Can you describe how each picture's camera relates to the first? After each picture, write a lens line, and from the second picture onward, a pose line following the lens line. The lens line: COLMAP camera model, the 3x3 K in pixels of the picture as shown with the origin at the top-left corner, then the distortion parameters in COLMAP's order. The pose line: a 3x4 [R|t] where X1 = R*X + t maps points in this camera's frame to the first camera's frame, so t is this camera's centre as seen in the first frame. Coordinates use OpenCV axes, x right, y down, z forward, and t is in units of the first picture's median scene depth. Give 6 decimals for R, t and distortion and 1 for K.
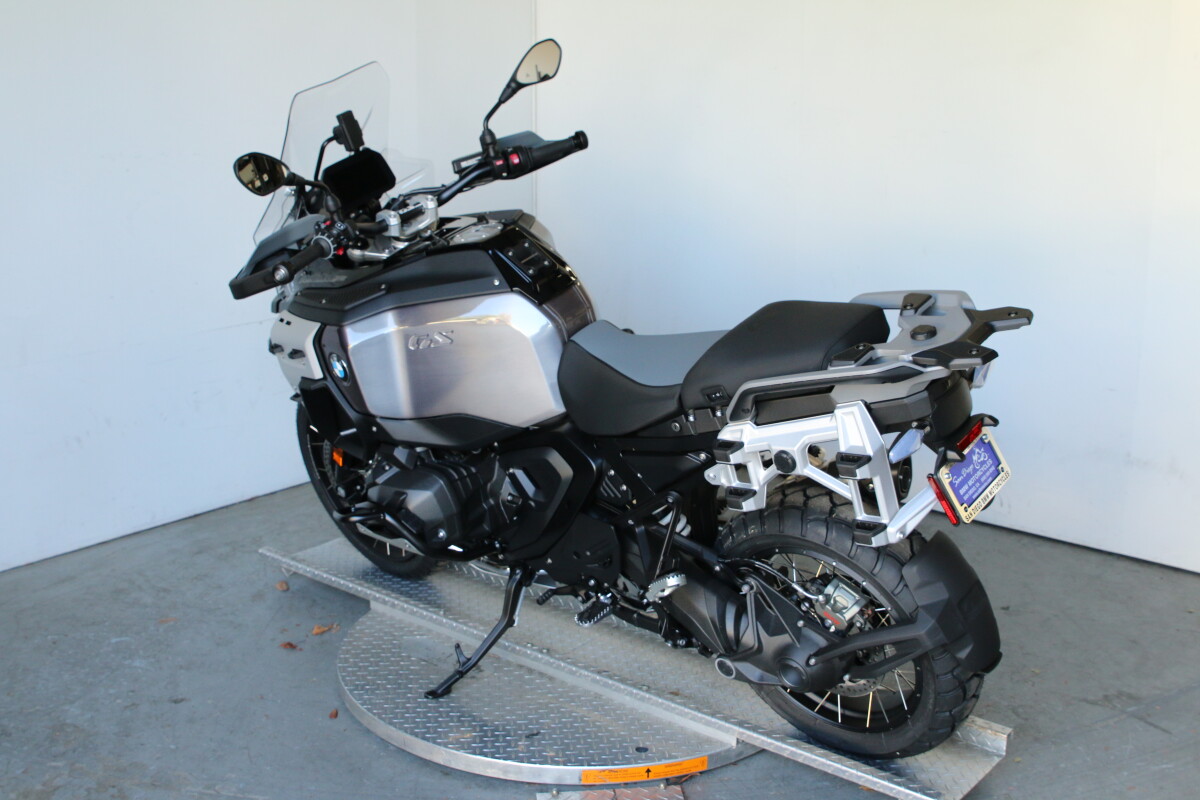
lens RADIAL K [[1500.9, 0, 600.0], [0, 1500.9, 400.0], [0, 0, 1]] dist [0.012890, 0.051486]
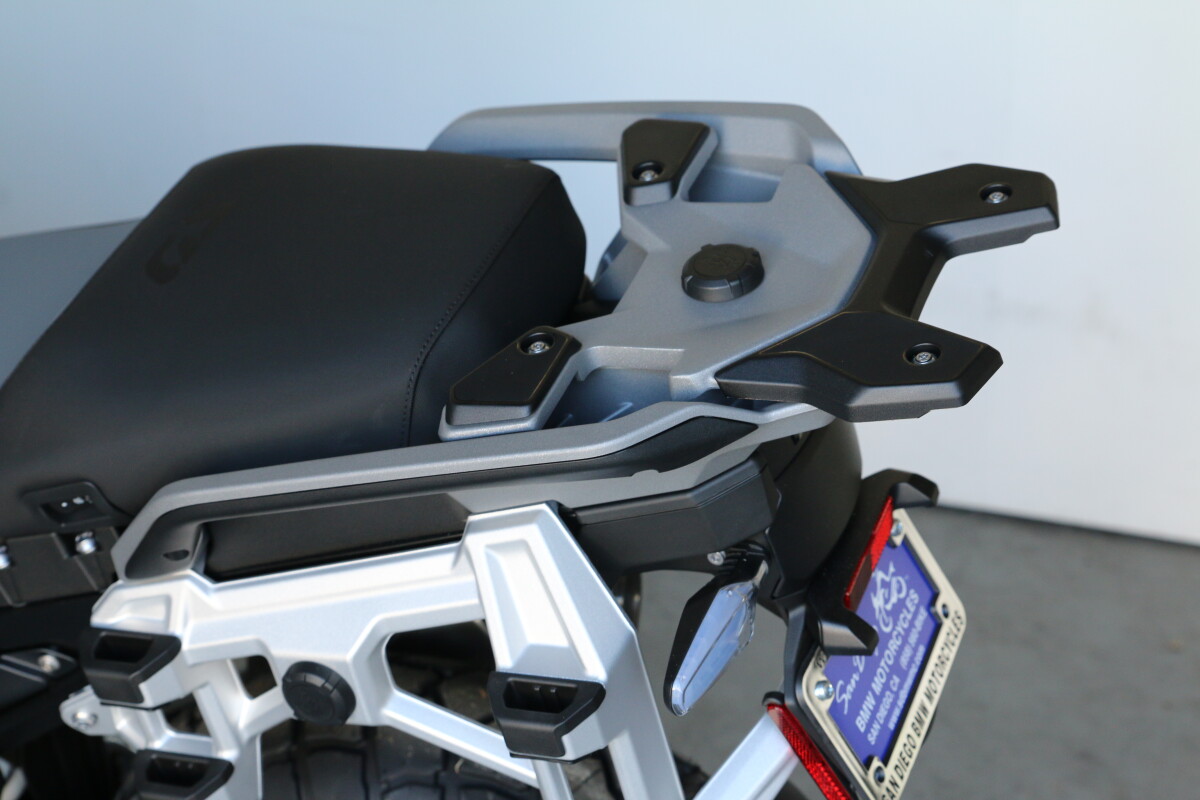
lens RADIAL K [[2704.5, 0, 600.0], [0, 2704.5, 400.0], [0, 0, 1]] dist [0.005980, -0.062224]
pose [[0.952998, -0.133428, 0.272014, 0.033105], [0.096280, 0.984638, 0.145665, -0.100358], [-0.287271, -0.112629, 0.951205, 0.454508]]
